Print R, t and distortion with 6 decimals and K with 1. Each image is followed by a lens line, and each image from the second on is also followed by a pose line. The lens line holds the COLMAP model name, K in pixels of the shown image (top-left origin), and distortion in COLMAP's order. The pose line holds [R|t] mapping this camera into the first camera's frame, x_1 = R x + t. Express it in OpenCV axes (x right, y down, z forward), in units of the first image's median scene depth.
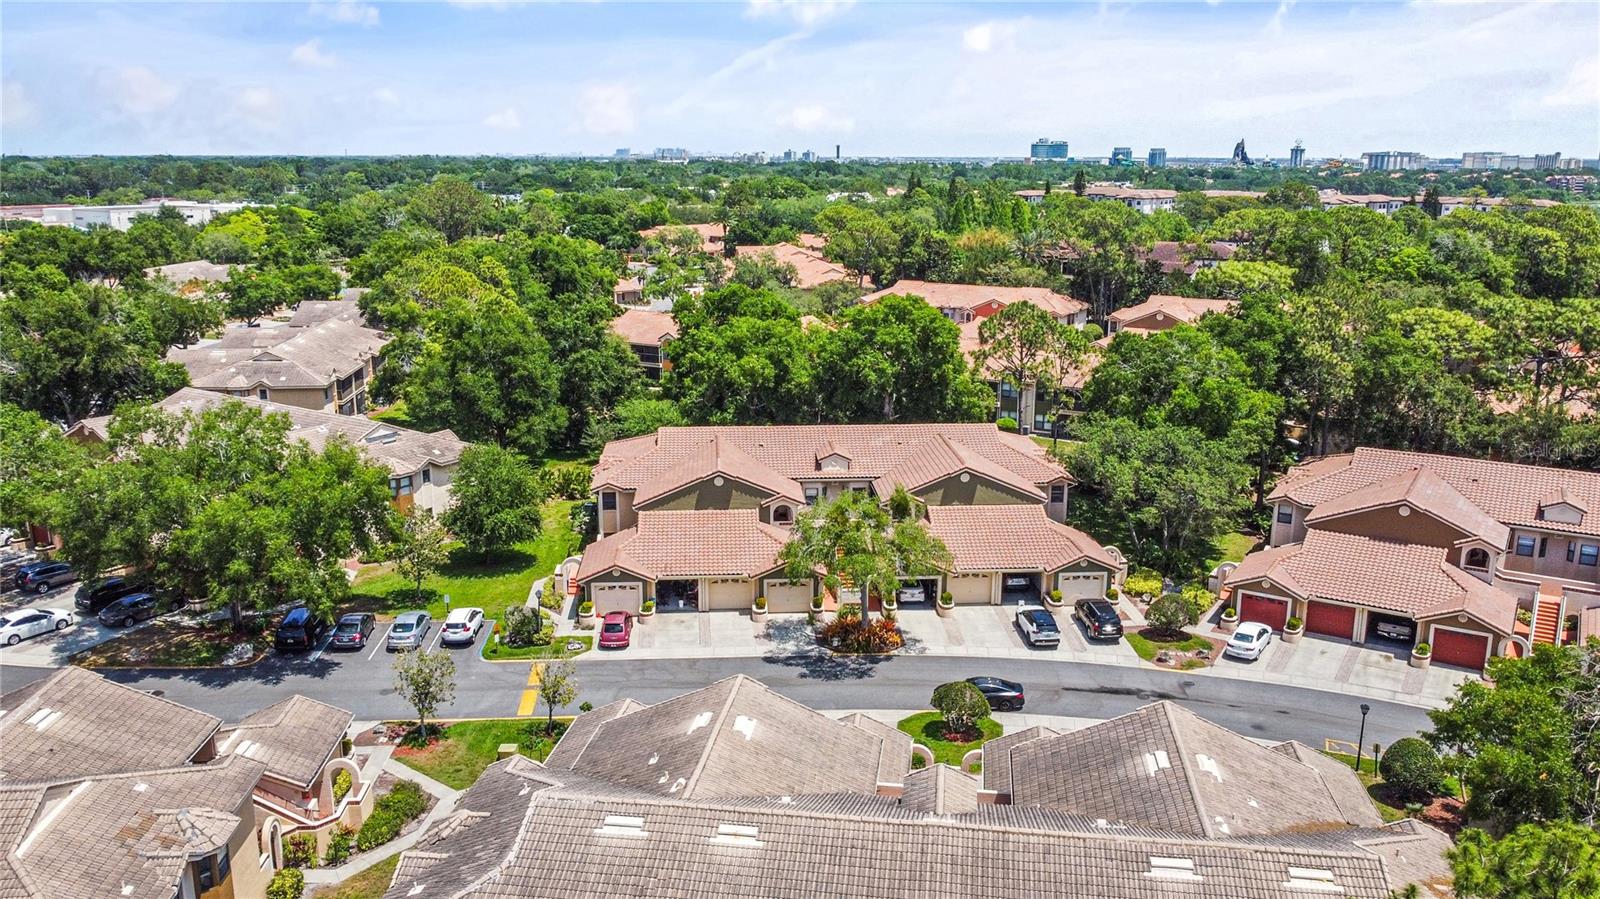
lens RADIAL K [[1180.6, 0, 796.3], [0, 1180.6, 454.2], [0, 0, 1]] dist [0.002936, -0.009655]
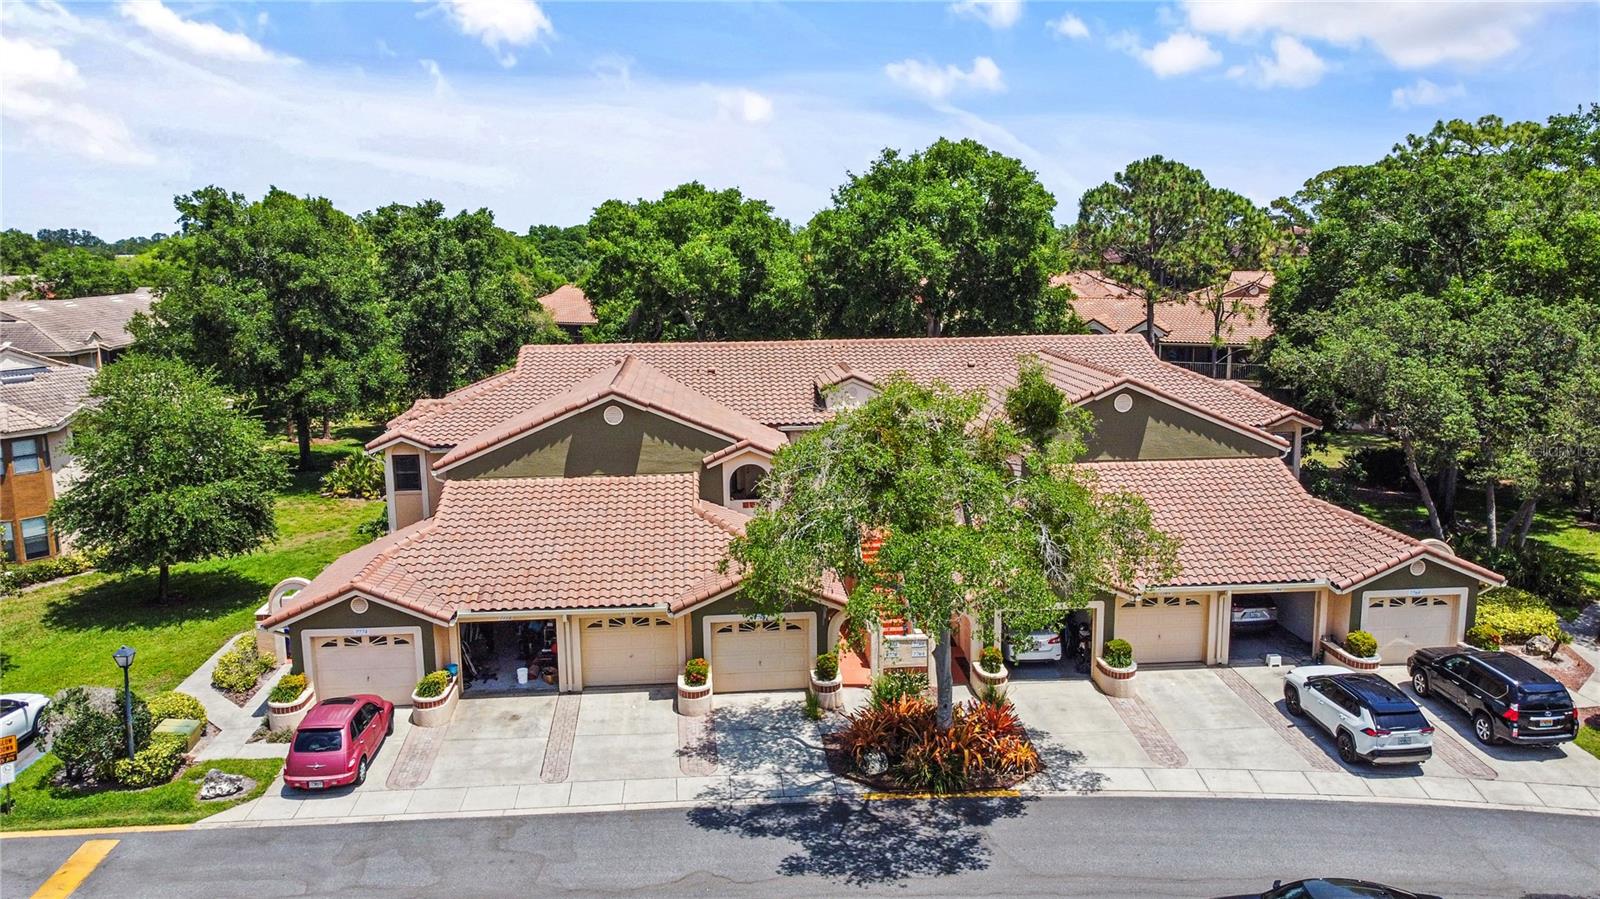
lens RADIAL K [[1180.6, 0, 799.9], [0, 1180.6, 445.8], [0, 0, 1]] dist [0.002936, -0.009655]
pose [[0.999832, -0.015834, 0.009188, 0.005404], [0.016404, 0.997710, -0.065618, 0.072103], [-0.008128, 0.065758, 0.997803, 0.556722]]
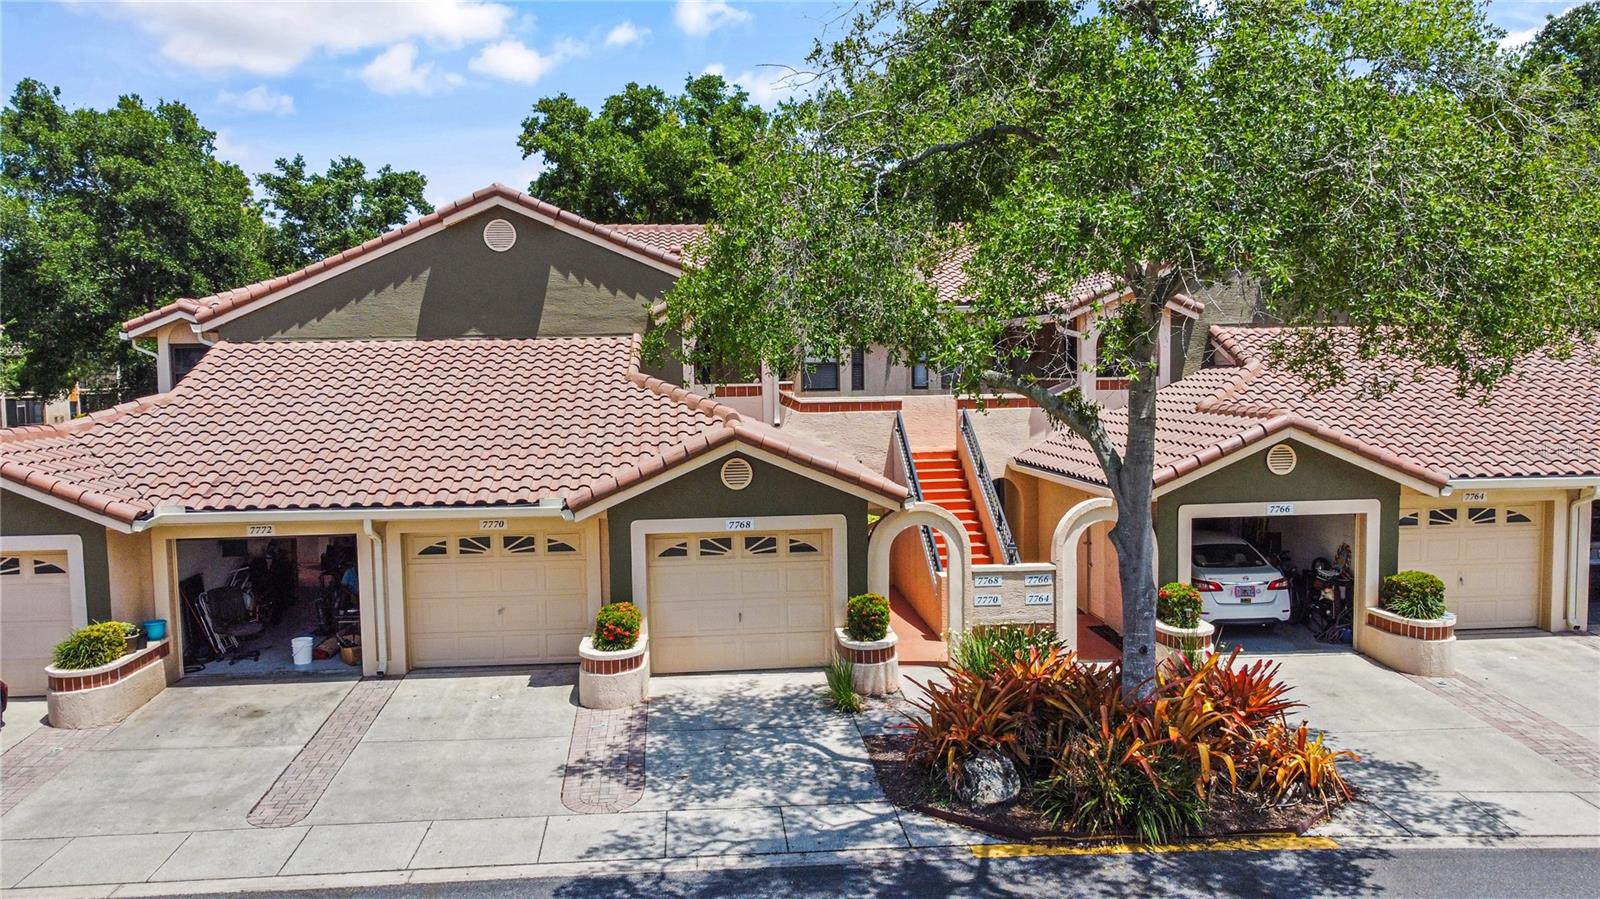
lens RADIAL K [[1180.6, 0, 795.5], [0, 1180.6, 447.4], [0, 0, 1]] dist [0.002936, -0.009655]
pose [[0.999762, -0.019292, 0.010208, 0.002501], [0.020701, 0.986372, -0.163223, 0.129720], [-0.006920, 0.163396, 0.986536, 0.768001]]
